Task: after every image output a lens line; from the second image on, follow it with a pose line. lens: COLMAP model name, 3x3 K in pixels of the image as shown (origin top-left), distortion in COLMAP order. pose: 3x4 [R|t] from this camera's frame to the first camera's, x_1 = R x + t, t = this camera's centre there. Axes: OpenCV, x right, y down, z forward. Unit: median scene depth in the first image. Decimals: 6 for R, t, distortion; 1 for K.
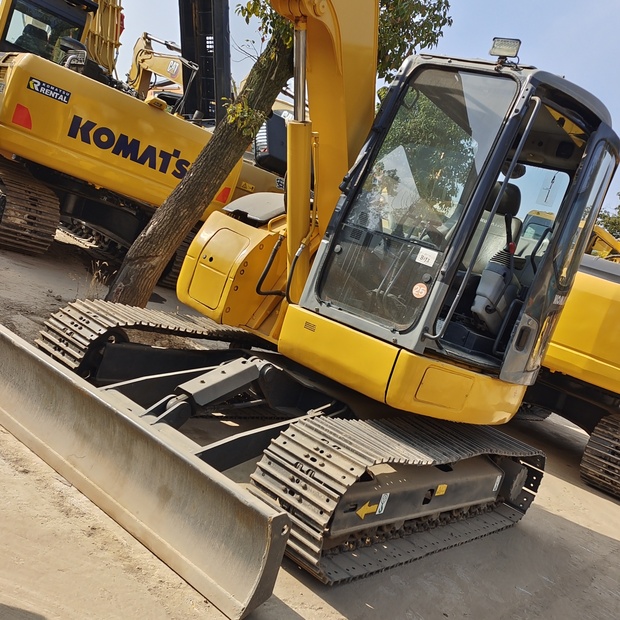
lens RADIAL K [[696.3, 0, 316.9], [0, 696.3, 308.0], [0, 0, 1]] dist [0.049198, -0.032257]
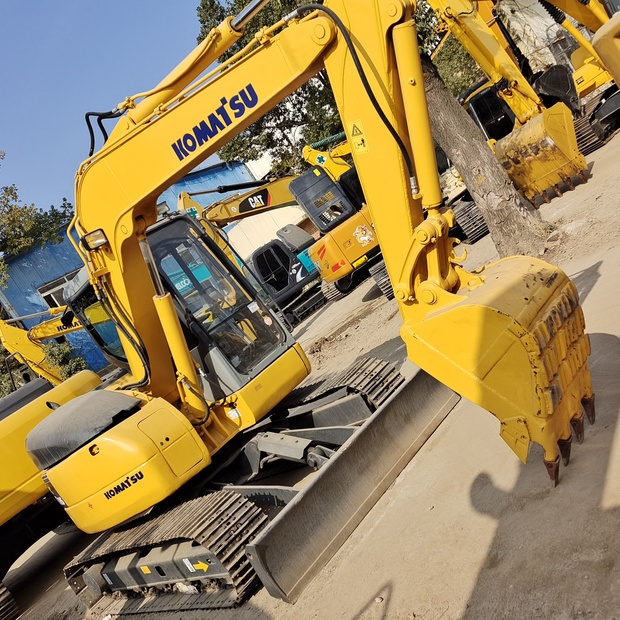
lens RADIAL K [[689.9, 0, 315.2], [0, 689.9, 311.4], [0, 0, 1]] dist [0.037438, -0.003460]
pose [[-0.100541, -0.409324, 0.906832, -1.299729], [0.627431, 0.681280, 0.377078, -0.566438], [-0.772154, 0.606887, 0.188327, 0.527649]]
